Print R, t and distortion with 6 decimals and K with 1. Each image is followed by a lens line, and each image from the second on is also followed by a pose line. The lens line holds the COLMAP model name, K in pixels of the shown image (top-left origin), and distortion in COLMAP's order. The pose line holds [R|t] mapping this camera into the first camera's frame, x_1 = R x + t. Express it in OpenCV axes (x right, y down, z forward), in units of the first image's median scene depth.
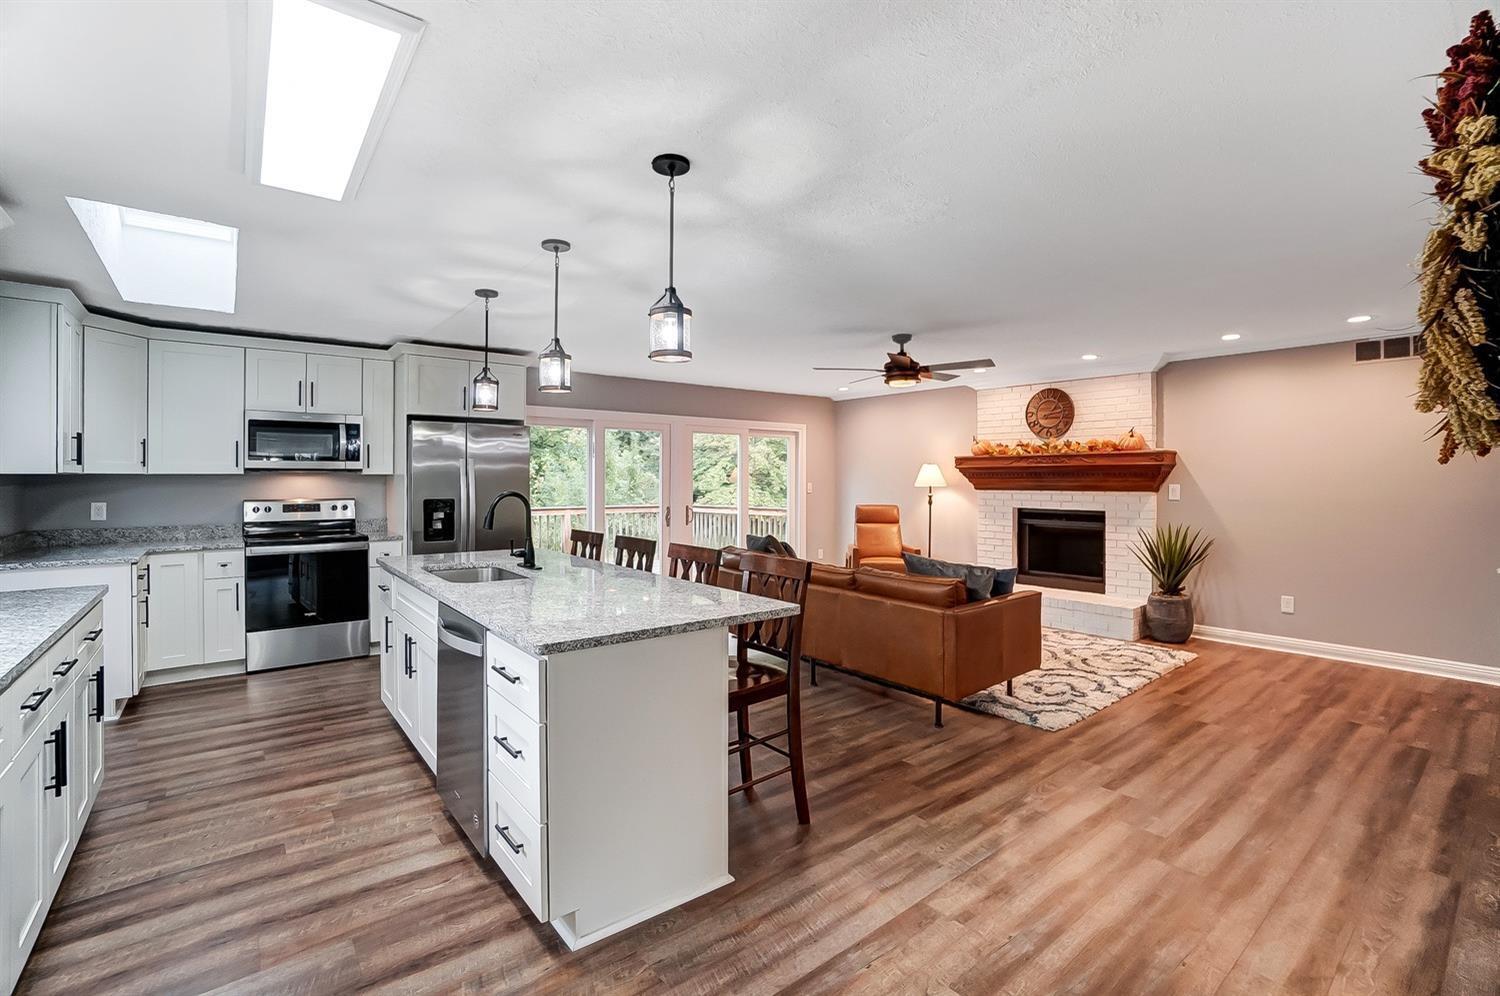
lens RADIAL K [[656.1, 0, 746.3], [0, 656.1, 481.3], [0, 0, 1]] dist [-0.030168, -0.000052]
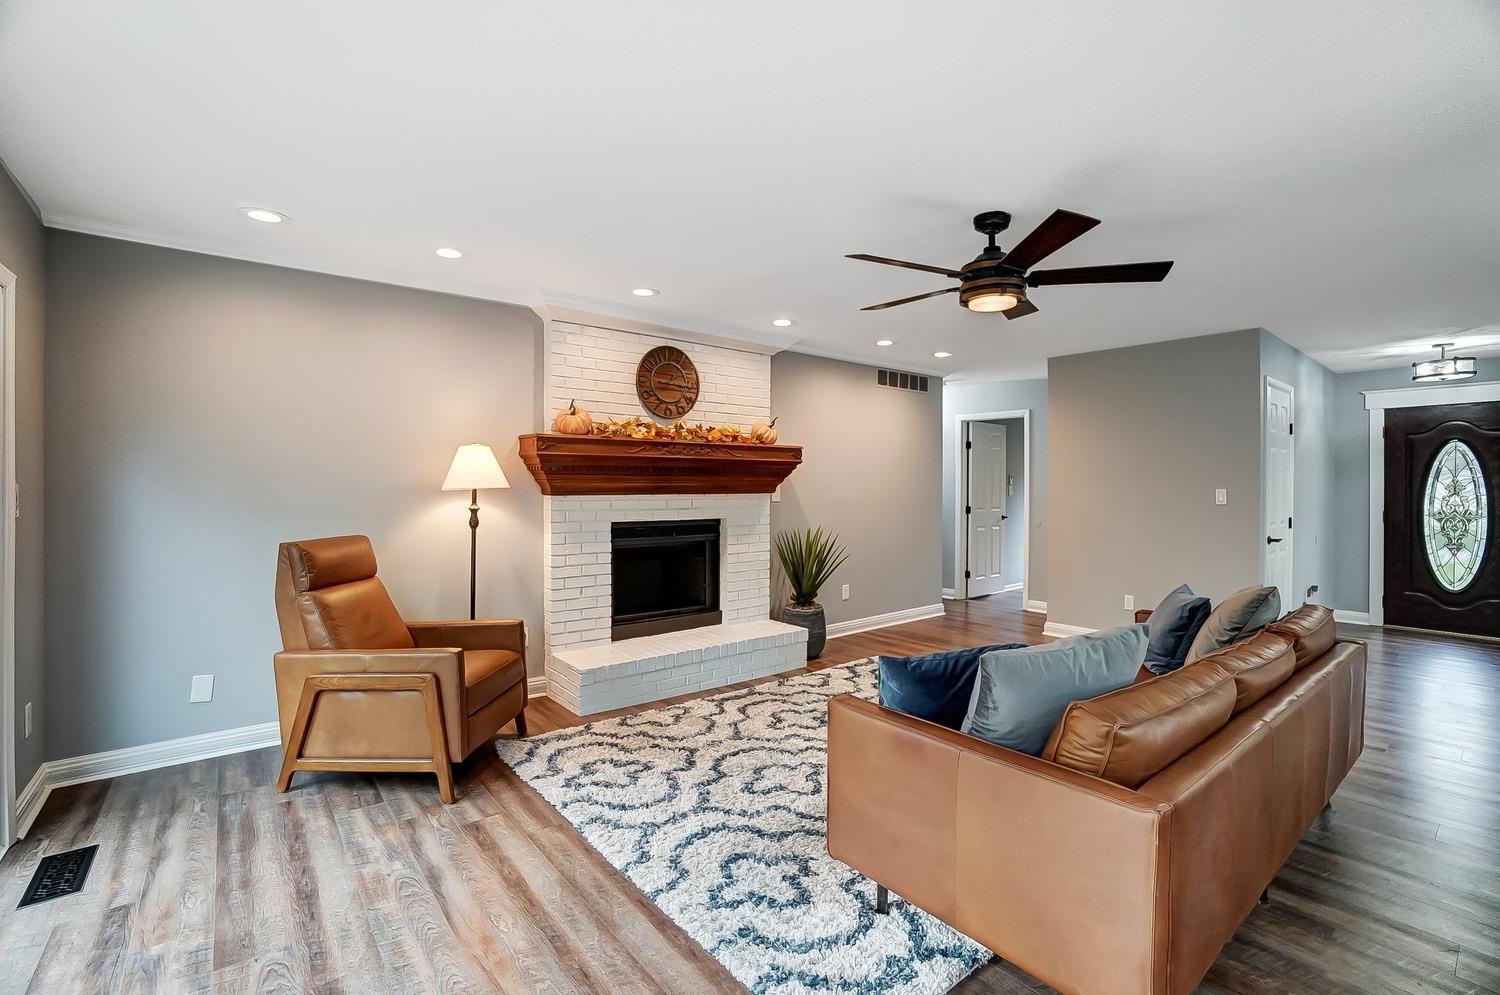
lens RADIAL K [[656.1, 0, 746.3], [0, 656.1, 480.8], [0, 0, 1]] dist [-0.030168, -0.000052]
pose [[0.009978, 0.002429, 0.999947, -0.147862], [-0.002858, 0.999993, -0.002400, 0.001239], [-0.999946, -0.002834, 0.009985, 0.585868]]
